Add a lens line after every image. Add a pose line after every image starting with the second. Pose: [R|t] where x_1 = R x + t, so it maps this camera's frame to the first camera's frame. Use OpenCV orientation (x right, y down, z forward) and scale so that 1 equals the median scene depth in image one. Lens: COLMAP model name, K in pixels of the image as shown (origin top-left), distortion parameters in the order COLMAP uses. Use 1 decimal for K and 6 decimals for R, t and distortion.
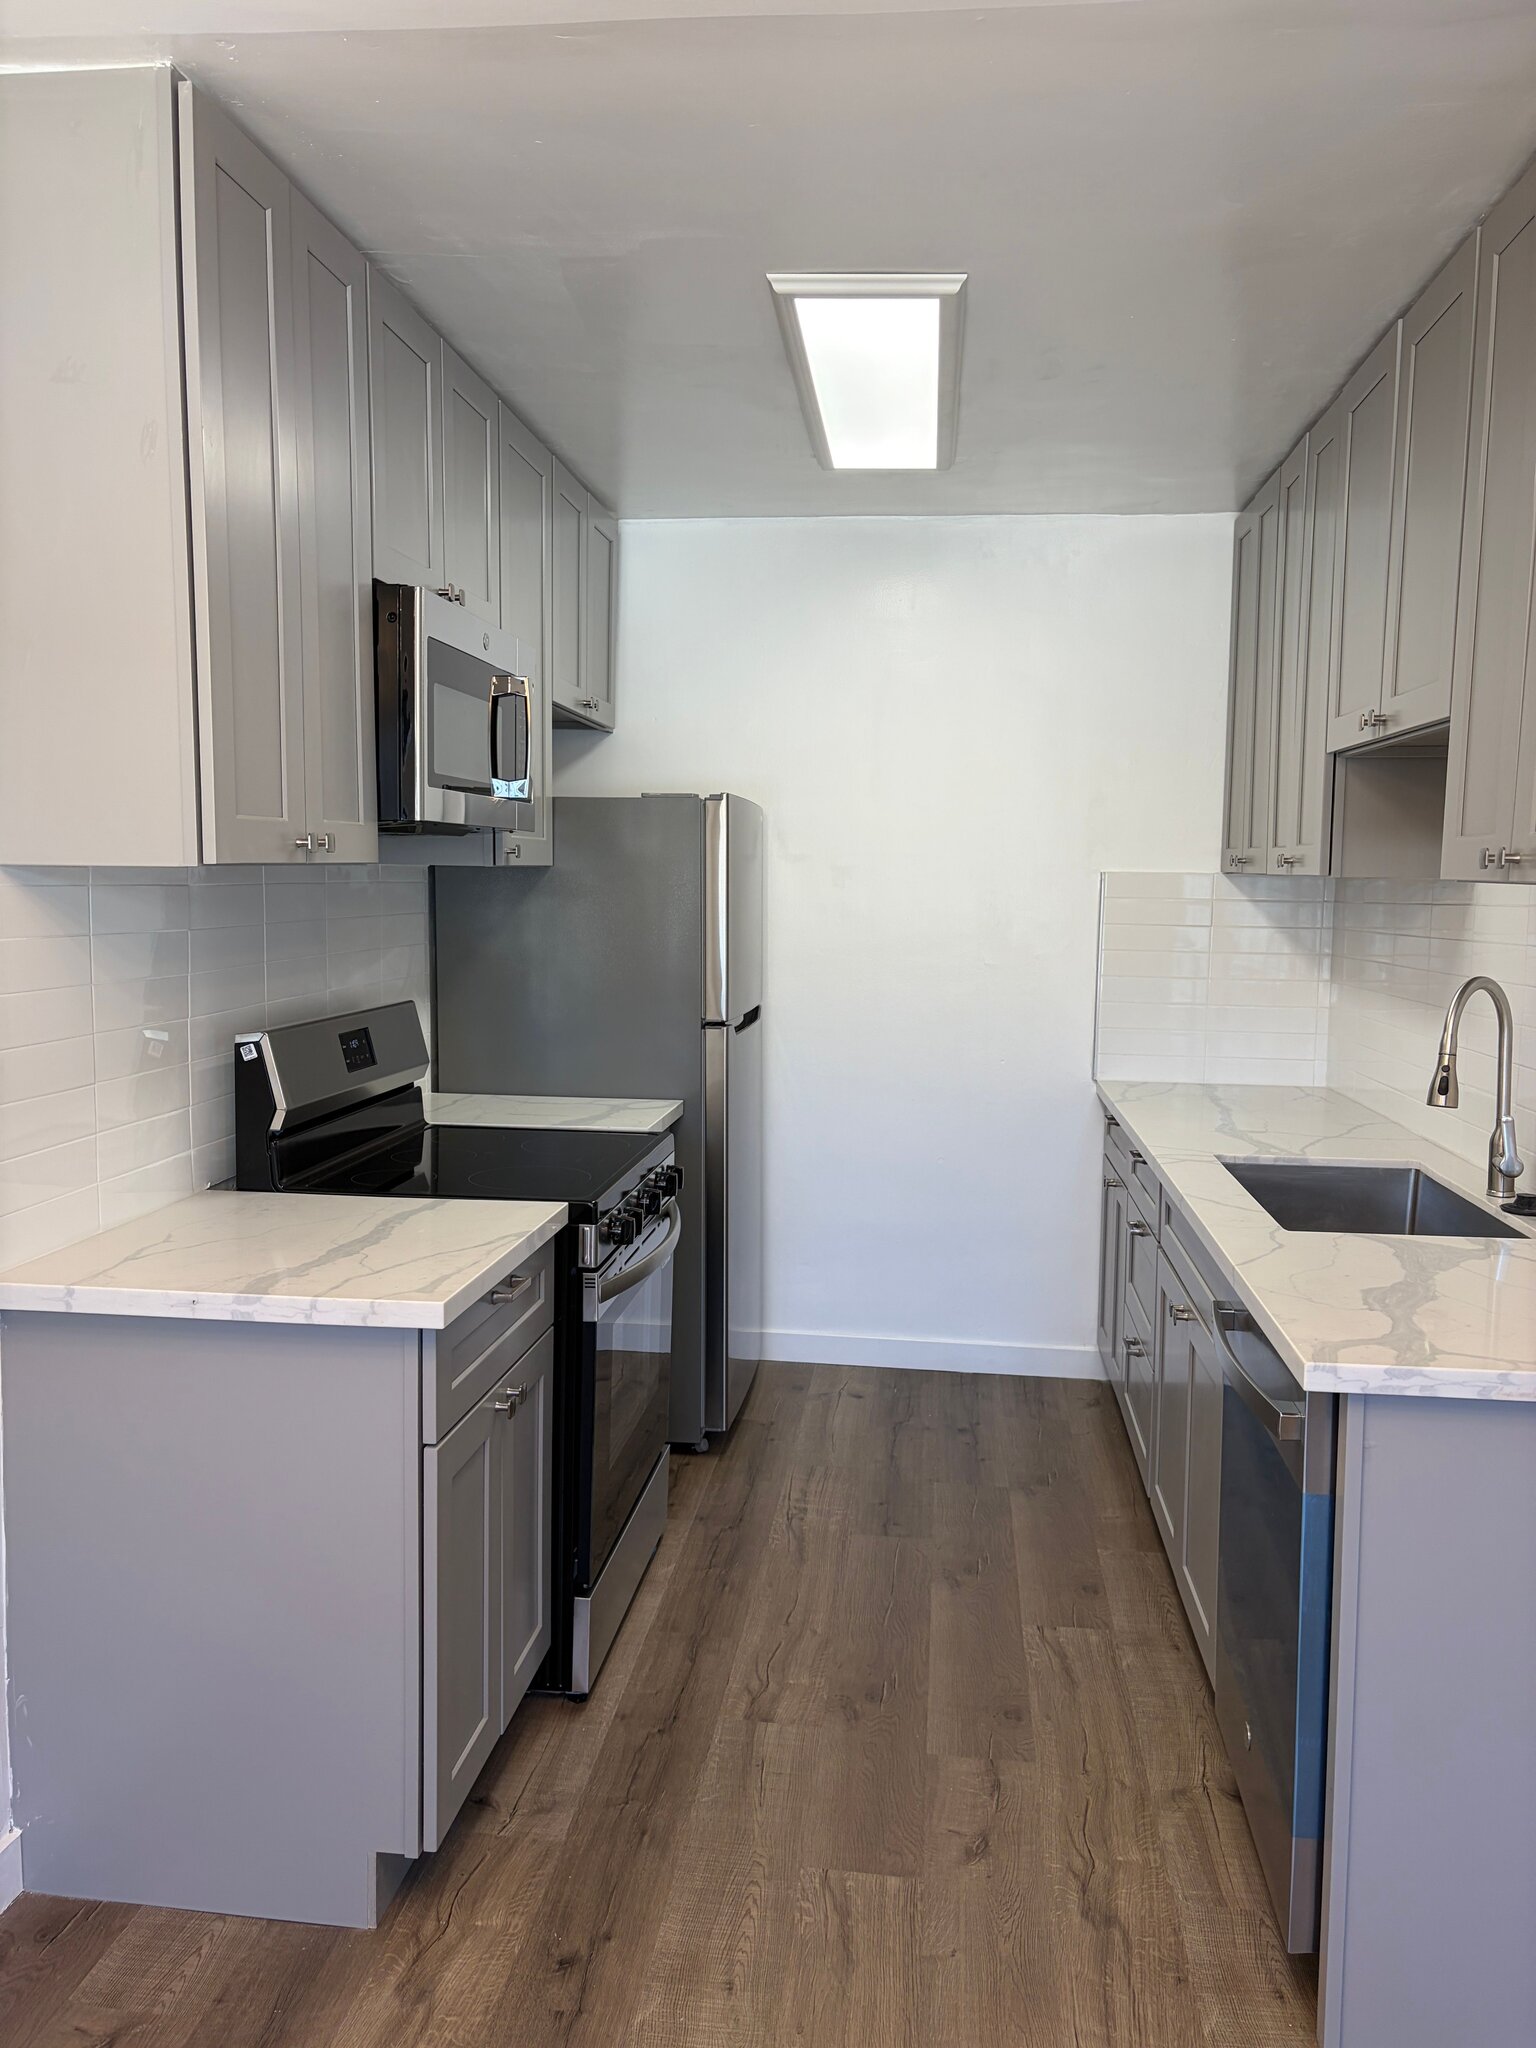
lens RADIAL K [[1546.8, 0, 768.5], [0, 1546.8, 1032.6], [0, 0, 1]] dist [0.042838, -0.050787]
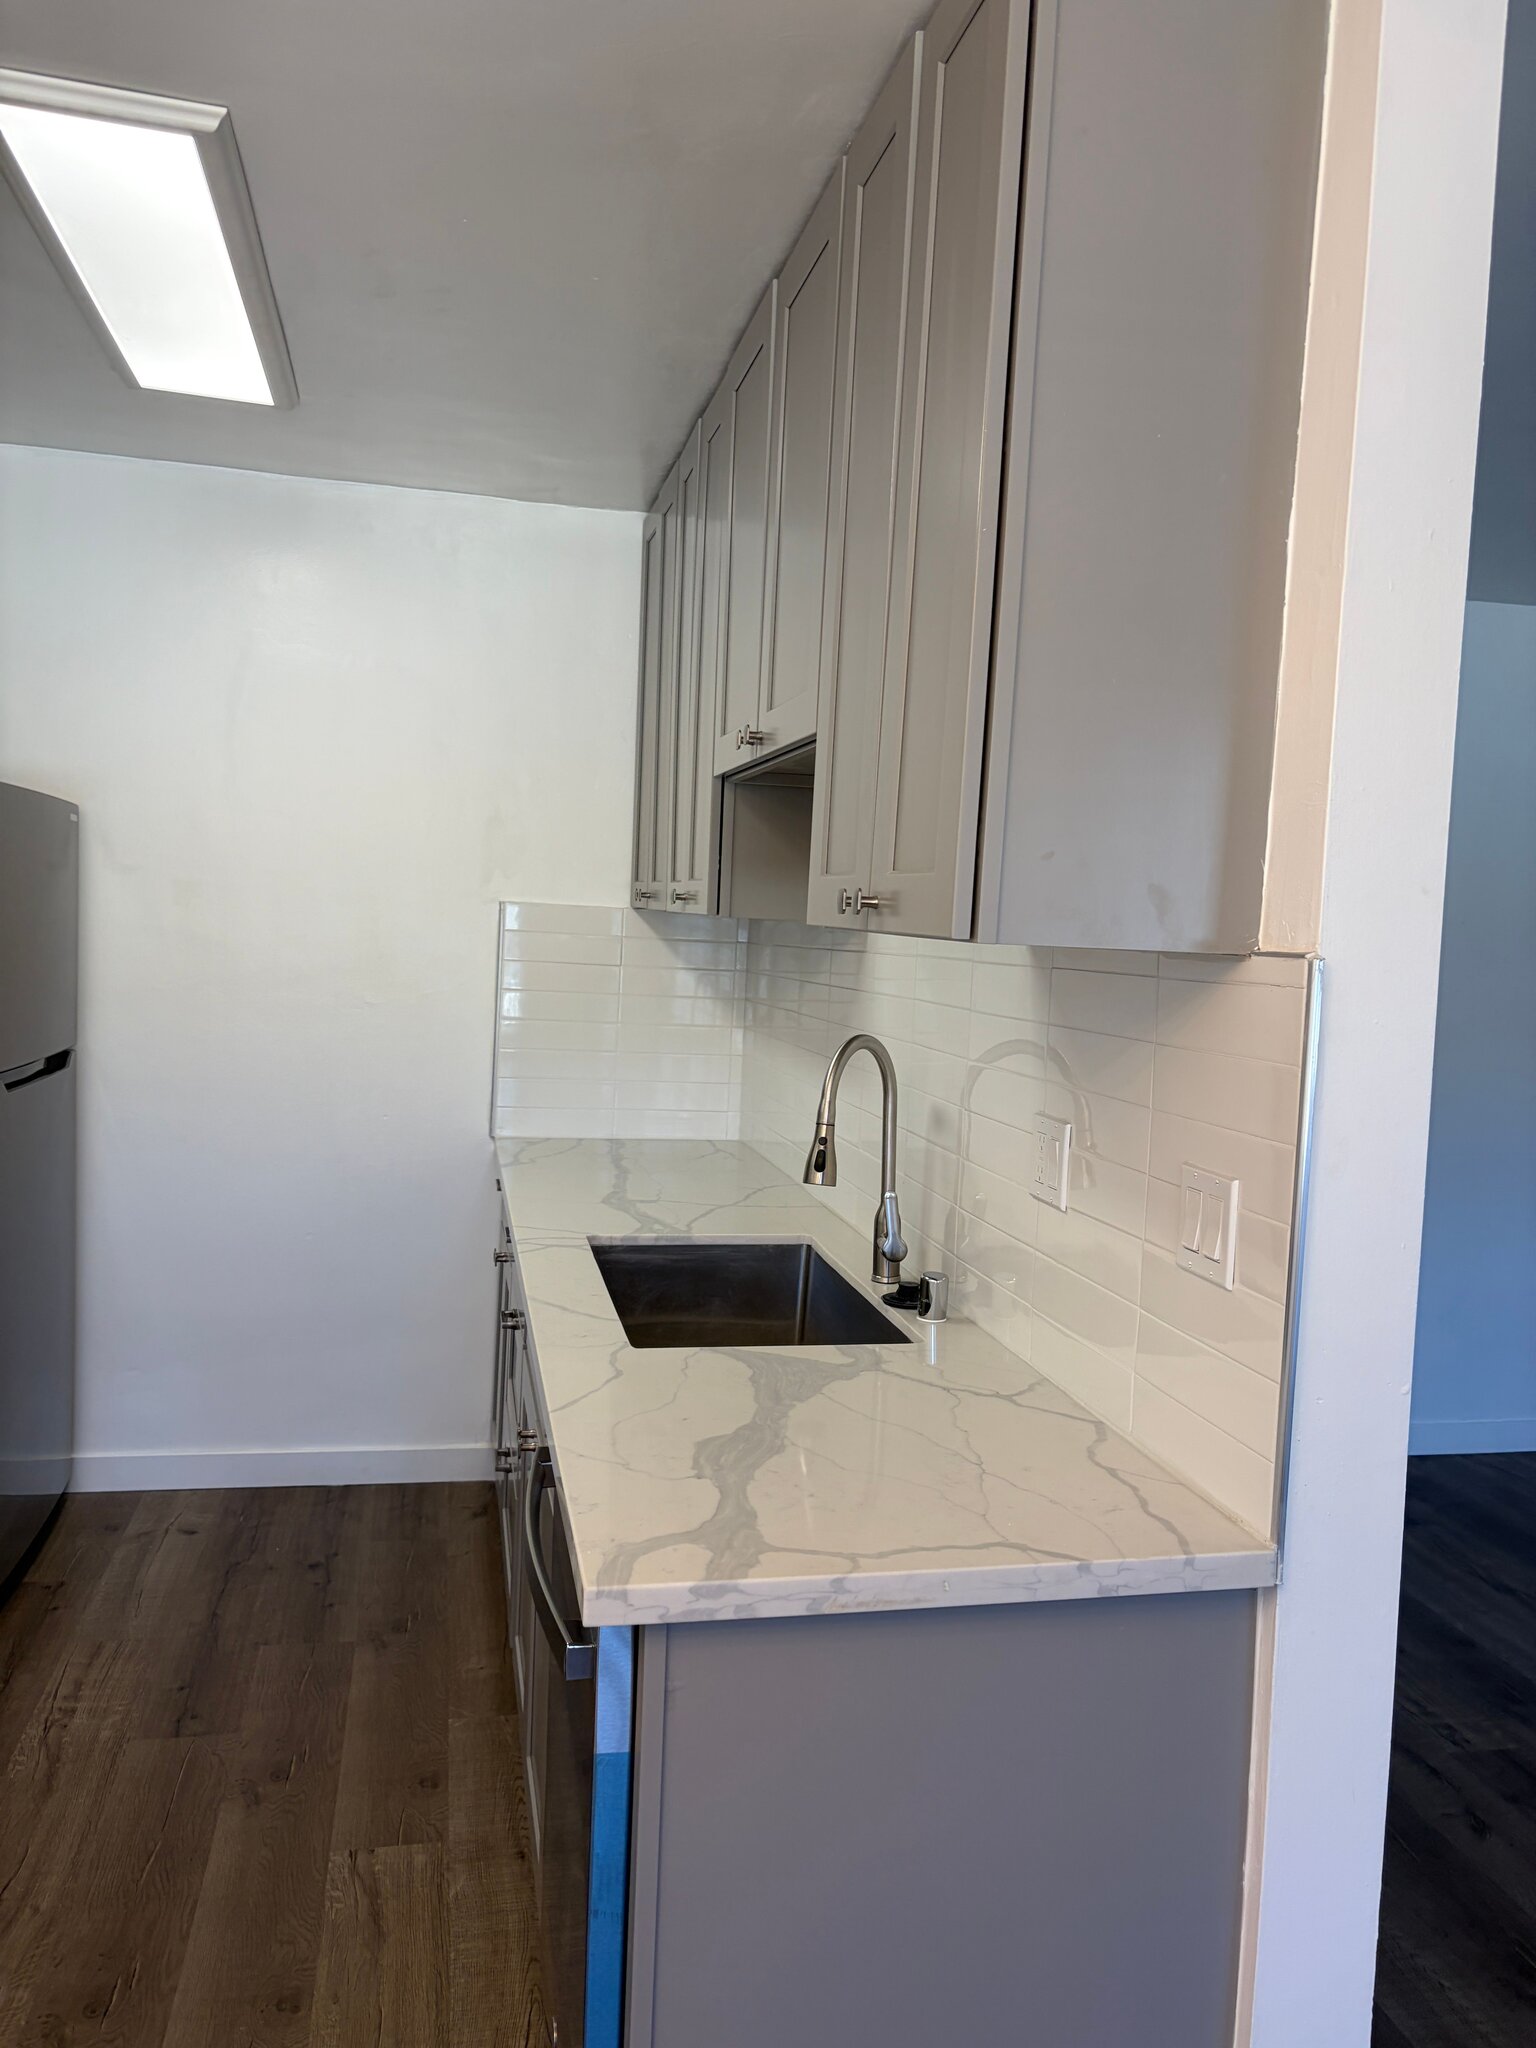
lens RADIAL K [[1546.8, 0, 780.2], [0, 1546.8, 1015.6], [0, 0, 1]] dist [0.042838, -0.050787]
pose [[0.944916, 0.011939, 0.327096, 0.118893], [-0.002635, 0.999580, -0.028870, -0.020091], [-0.327303, 0.026418, 0.944550, 0.176121]]
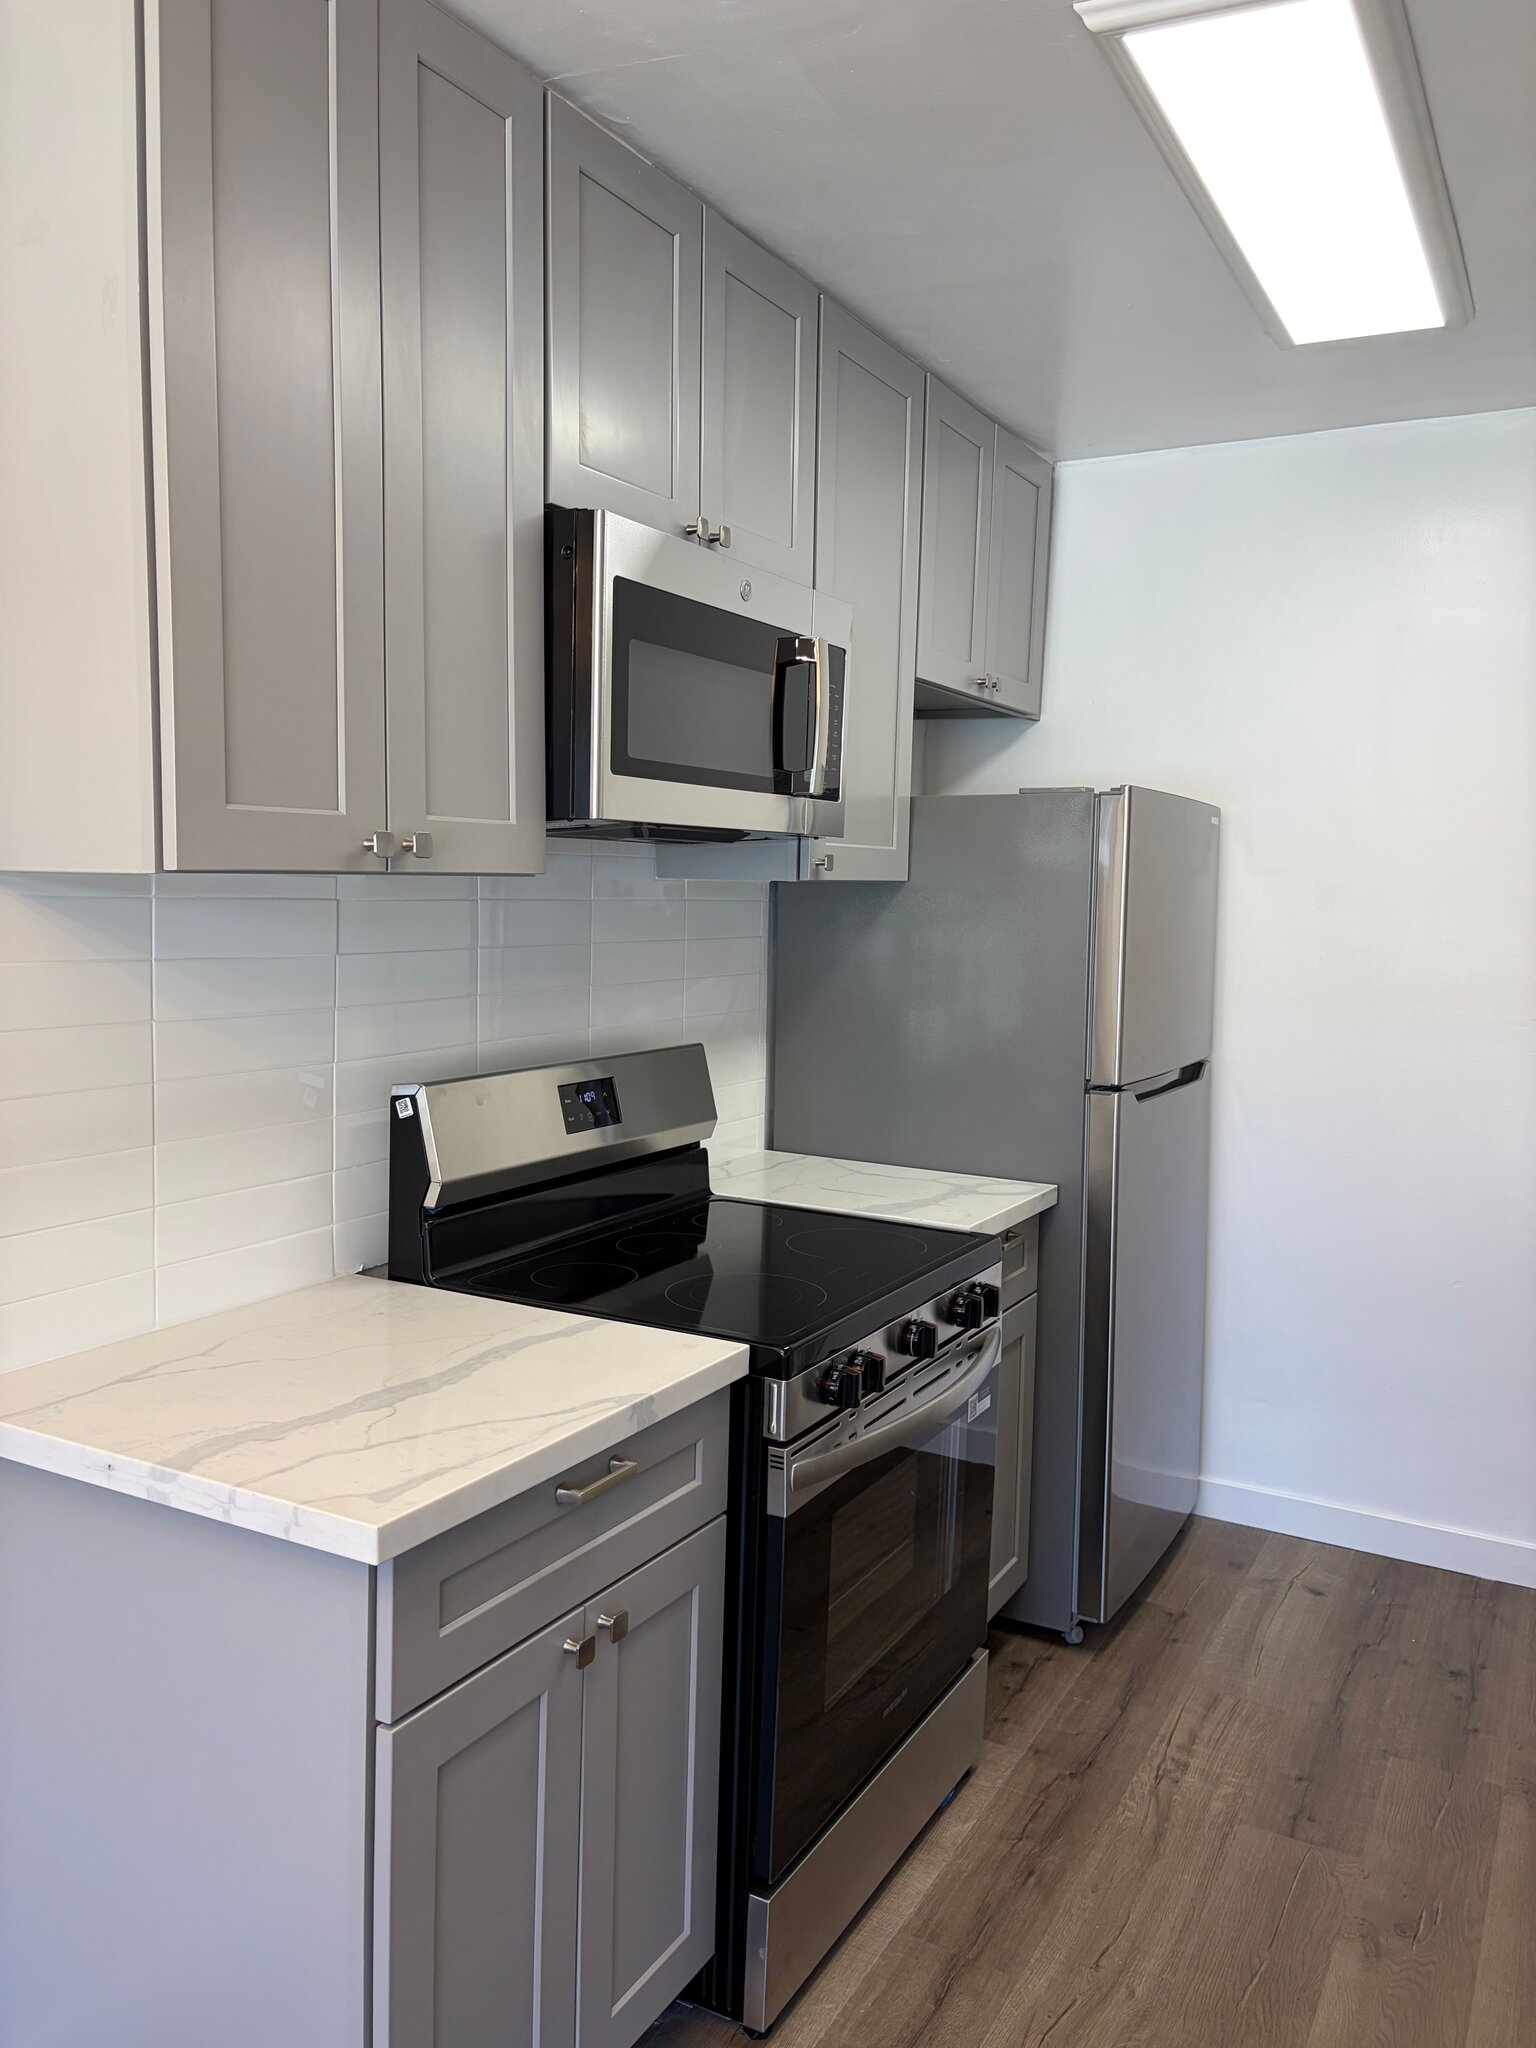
lens RADIAL K [[1546.8, 0, 769.4], [0, 1546.8, 1014.9], [0, 0, 1]] dist [0.042838, -0.050787]
pose [[0.926560, 0.037174, -0.374306, 0.125915], [-0.046221, 0.998815, -0.015219, -0.028862], [0.373296, 0.031402, 0.927180, 0.293285]]
